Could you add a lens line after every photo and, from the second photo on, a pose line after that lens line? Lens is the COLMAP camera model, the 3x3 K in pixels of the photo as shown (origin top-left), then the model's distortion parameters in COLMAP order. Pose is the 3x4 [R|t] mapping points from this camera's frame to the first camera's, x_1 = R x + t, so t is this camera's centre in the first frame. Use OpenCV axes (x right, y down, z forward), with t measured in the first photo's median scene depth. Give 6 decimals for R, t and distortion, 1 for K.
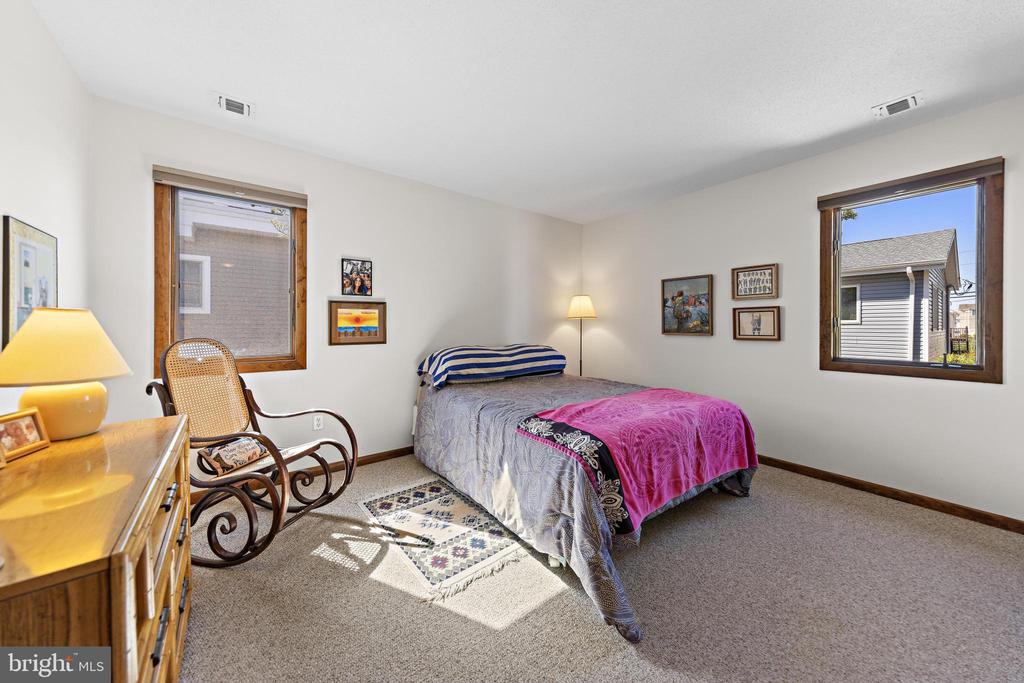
lens RADIAL K [[347.6, 0, 520.2], [0, 347.6, 322.3], [0, 0, 1]] dist [0.005221, 0.000319]
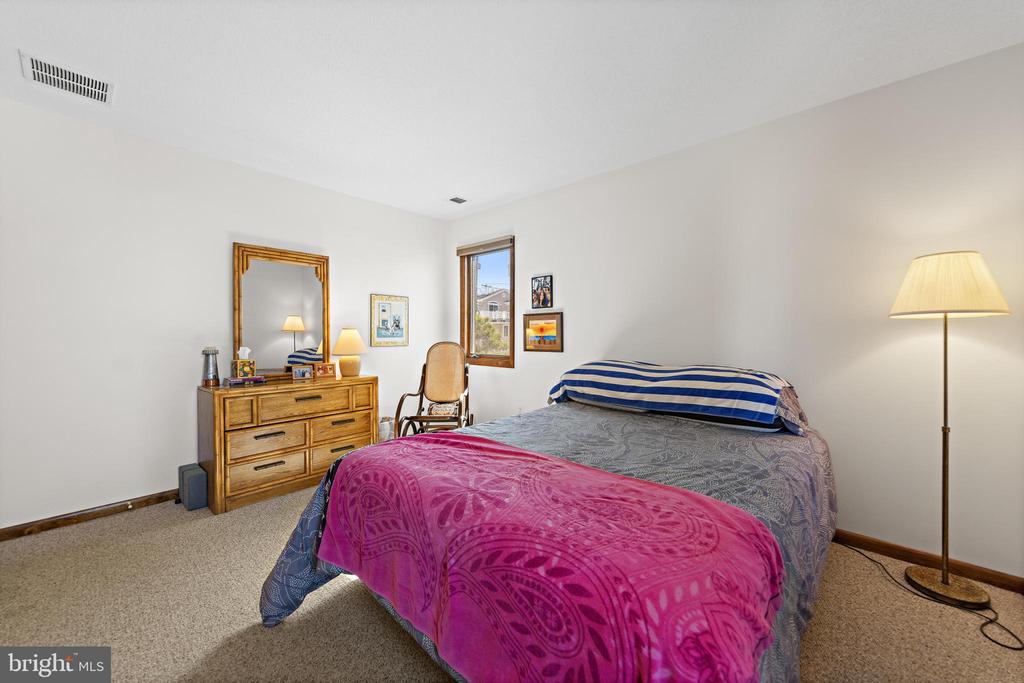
lens RADIAL K [[382.3, 0, 515.5], [0, 382.3, 338.9], [0, 0, 1]] dist [0.000857, -0.000481]
pose [[0.173813, 0.006157, -0.984759, 0.732104], [0.006585, 0.999951, 0.007415, 0.012927], [0.984757, -0.007774, 0.173764, 0.700090]]
